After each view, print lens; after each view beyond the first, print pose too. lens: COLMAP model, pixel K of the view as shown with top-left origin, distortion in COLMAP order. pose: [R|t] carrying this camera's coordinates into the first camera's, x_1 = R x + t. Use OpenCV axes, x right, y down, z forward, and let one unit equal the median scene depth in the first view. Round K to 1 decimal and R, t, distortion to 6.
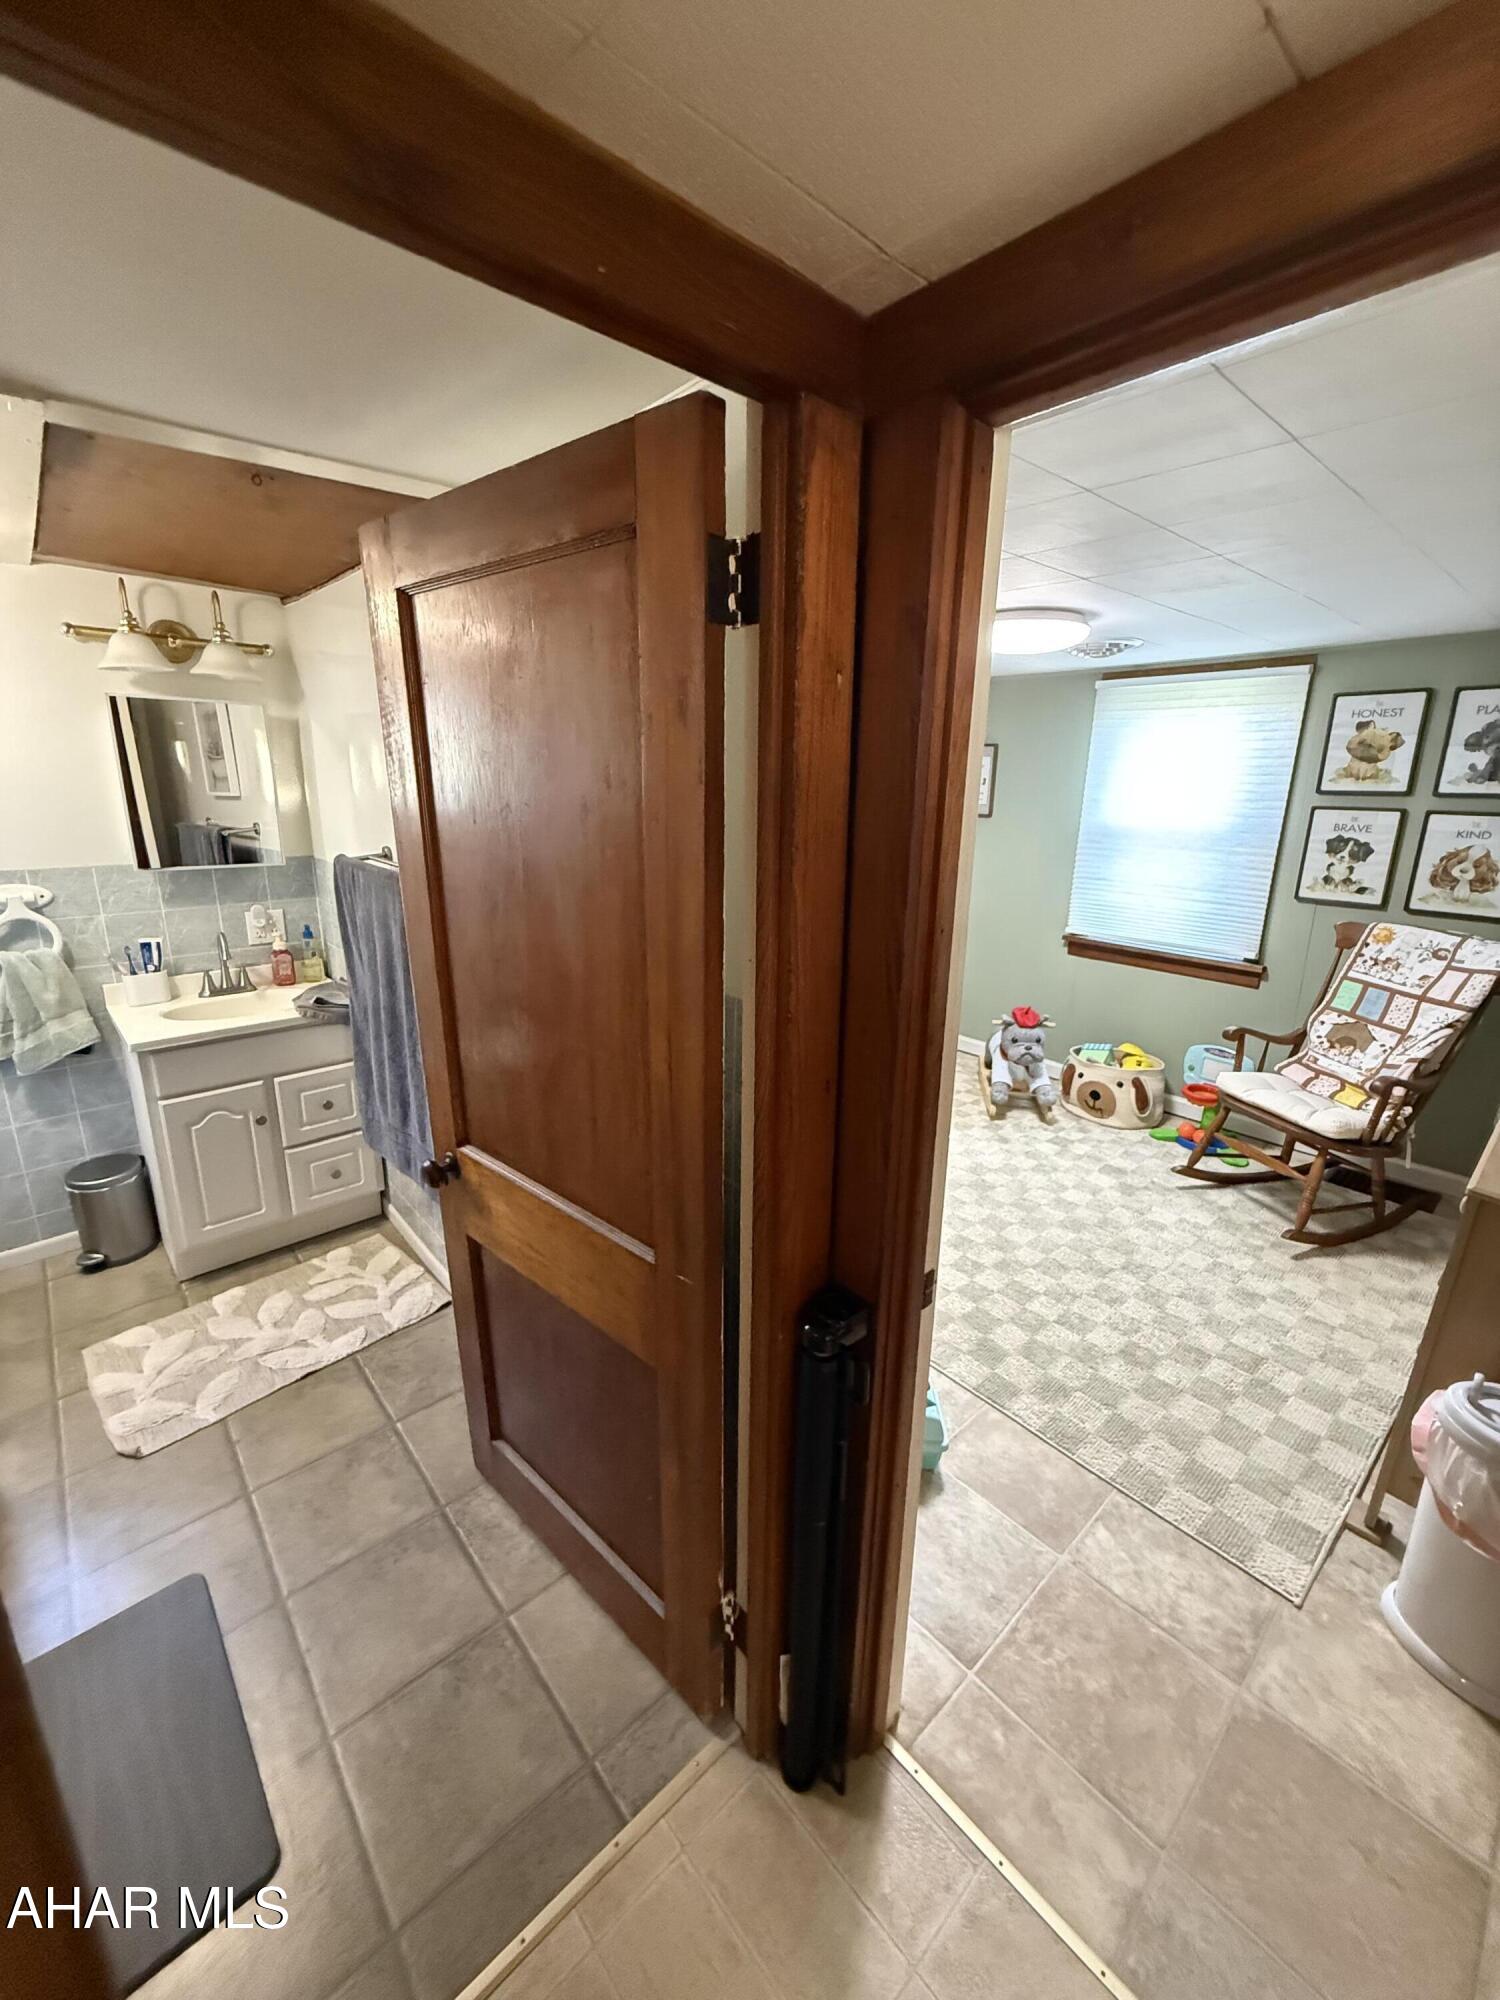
lens RADIAL K [[801.1, 0, 744.9], [0, 801.1, 994.0], [0, 0, 1]] dist [-0.002192, -0.000580]
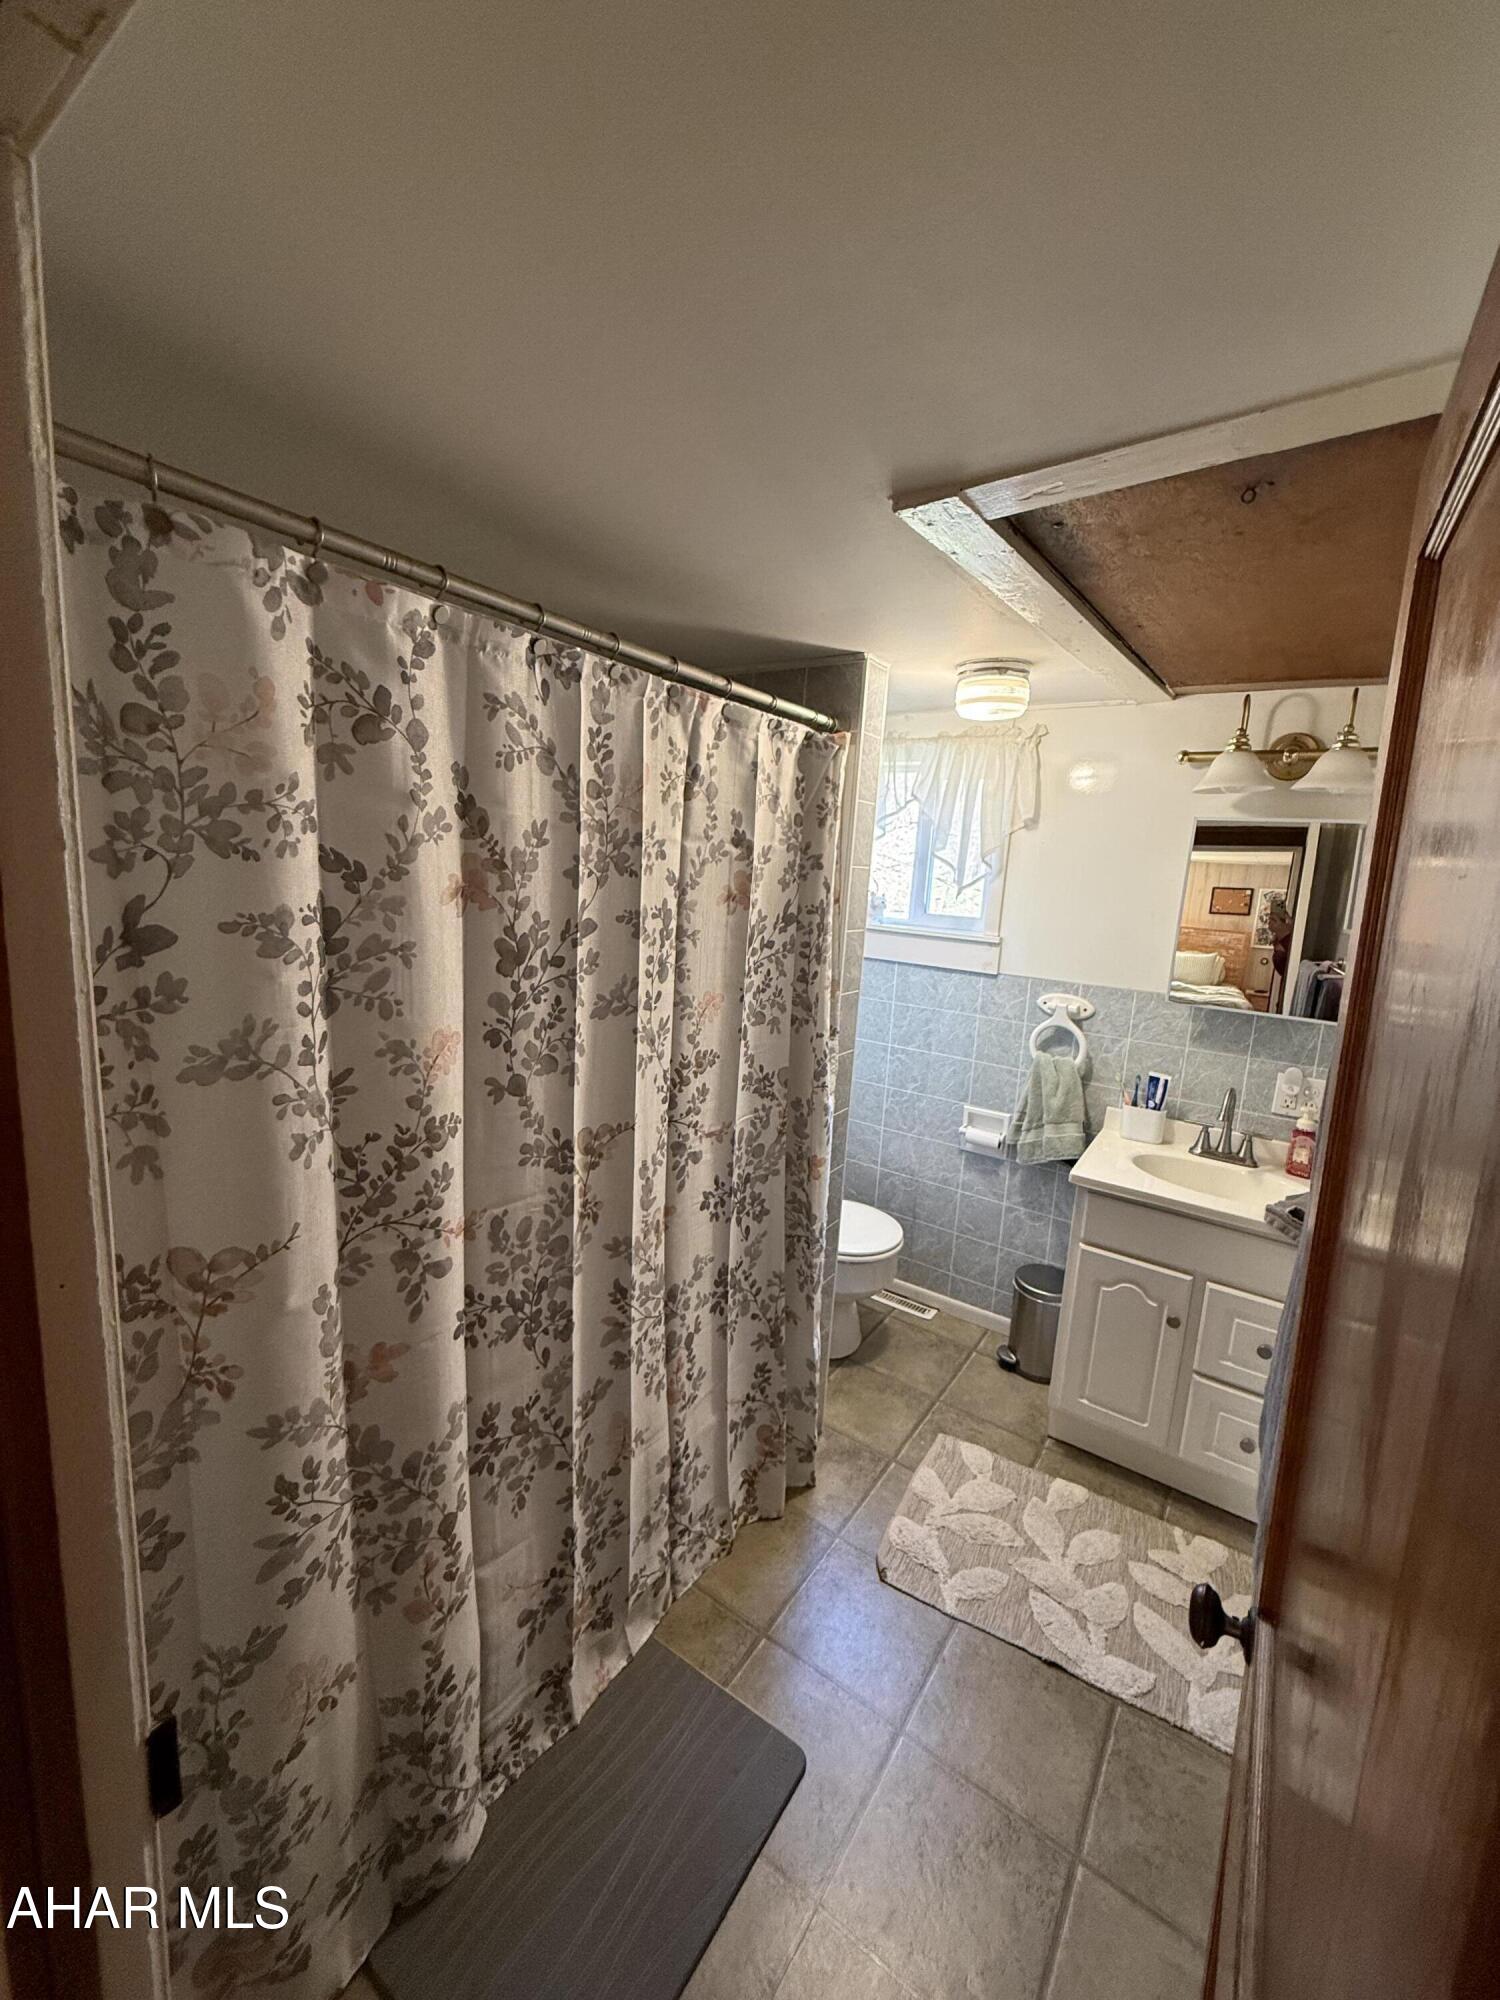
lens RADIAL K [[801.1, 0, 741.7], [0, 801.1, 992.2], [0, 0, 1]] dist [-0.002192, -0.000580]
pose [[0.231887, 0.148475, -0.961345, 0.016153], [-0.308299, 0.948551, 0.072134, -0.079492], [0.922594, 0.279655, 0.265732, 0.296609]]
